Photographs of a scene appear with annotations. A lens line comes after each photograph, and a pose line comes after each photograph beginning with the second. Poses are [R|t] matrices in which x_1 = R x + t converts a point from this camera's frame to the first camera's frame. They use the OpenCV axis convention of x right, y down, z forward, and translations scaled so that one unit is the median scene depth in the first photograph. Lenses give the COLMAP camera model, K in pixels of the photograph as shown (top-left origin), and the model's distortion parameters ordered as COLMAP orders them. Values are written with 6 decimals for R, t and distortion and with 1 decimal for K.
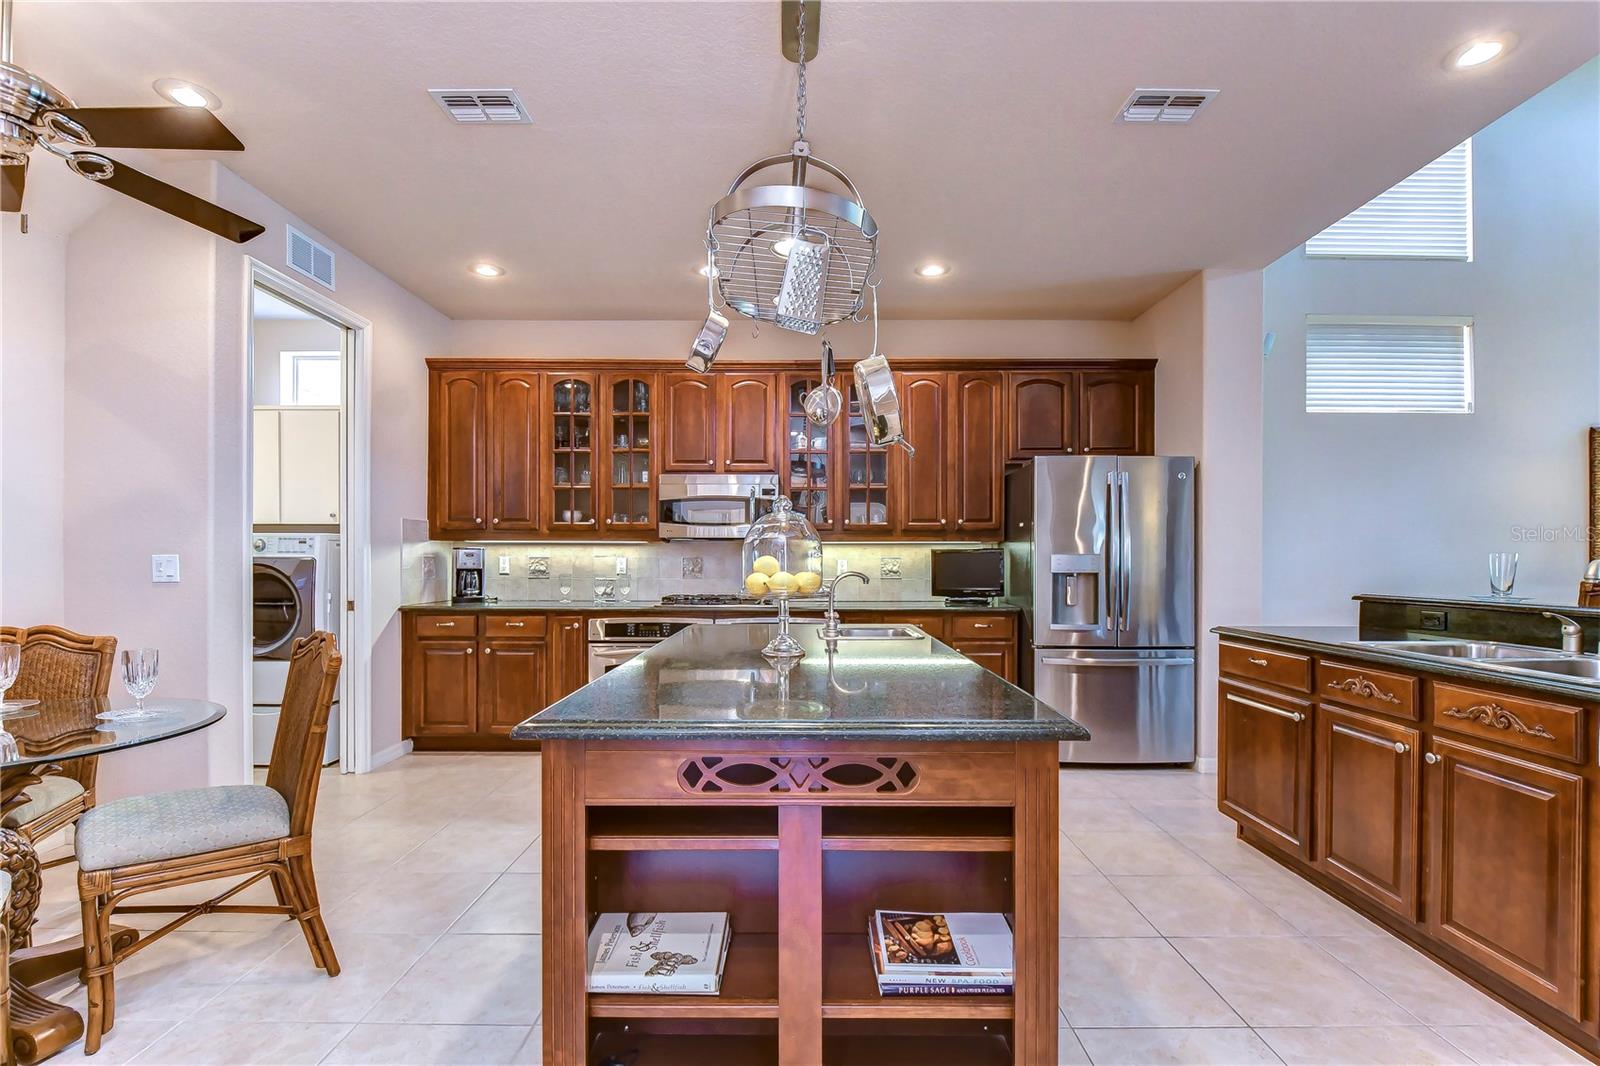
lens RADIAL K [[733.2, 0, 800.9], [0, 733.2, 563.4], [0, 0, 1]] dist [0.001686, -0.011646]
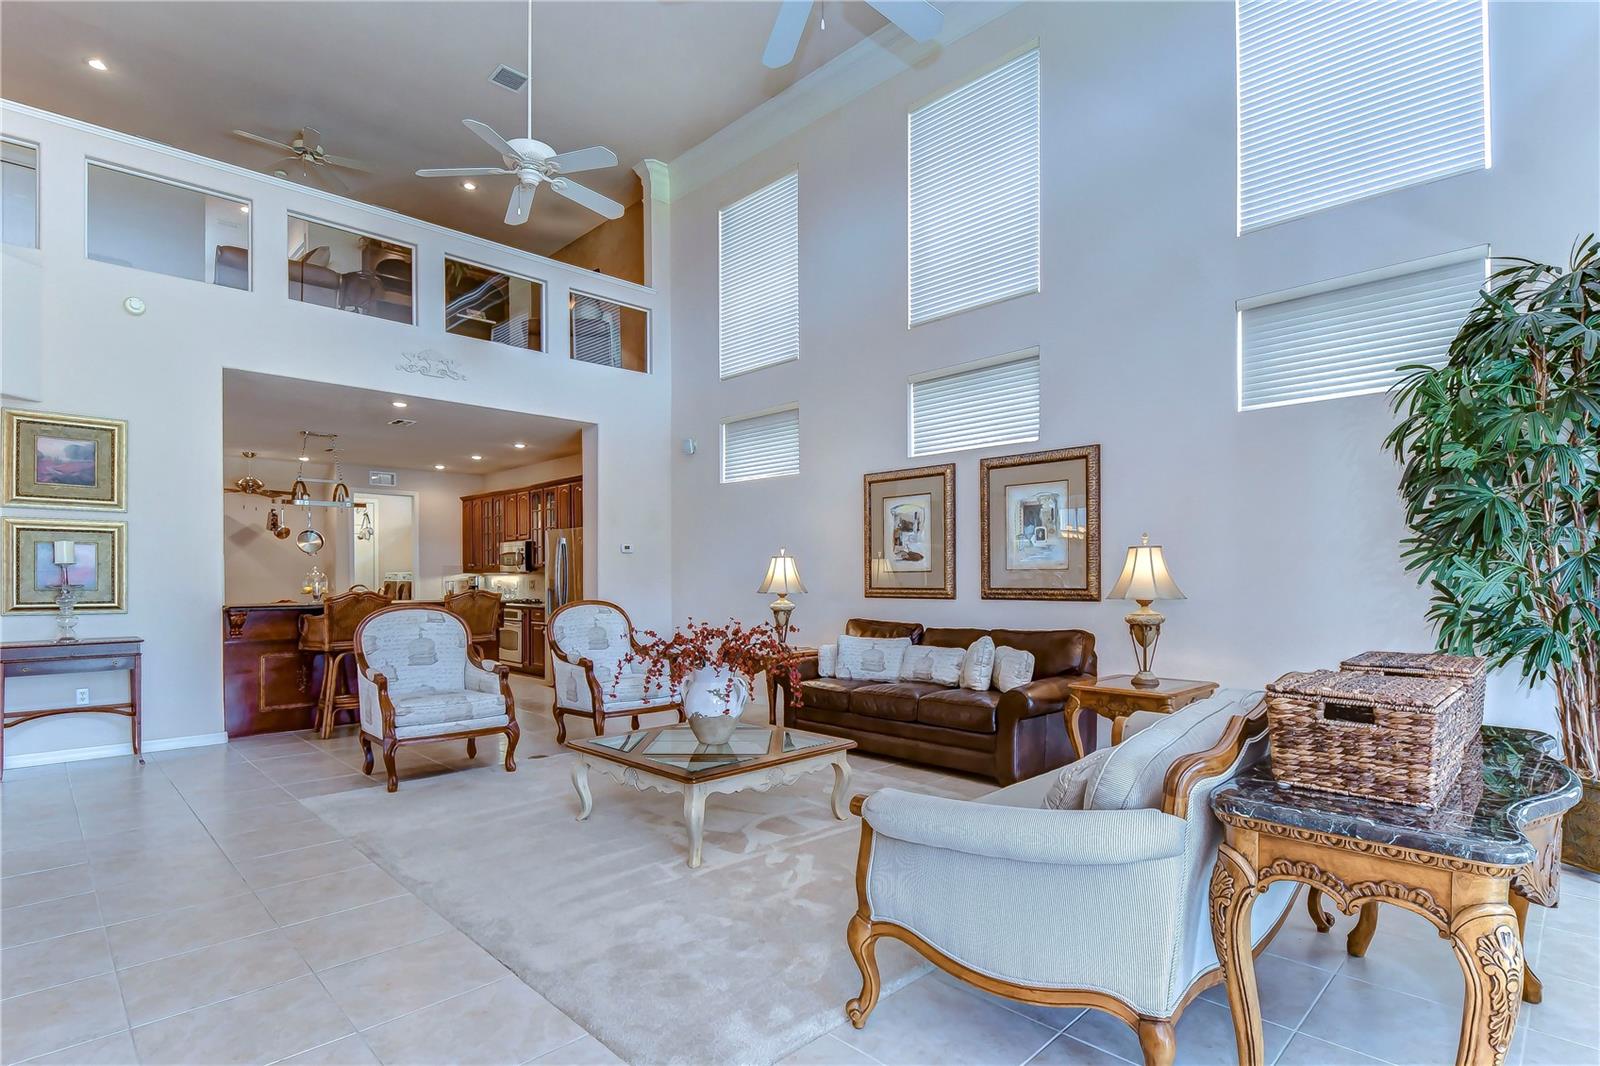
lens RADIAL K [[770.2, 0, 827.2], [0, 770.2, 611.1], [0, 0, 1]] dist [-0.039936, -0.000965]
pose [[0.726618, 0.027564, -0.686489, 2.124151], [-0.002909, 0.999309, 0.037045, -0.004640], [0.687036, -0.024921, 0.726196, 0.005044]]
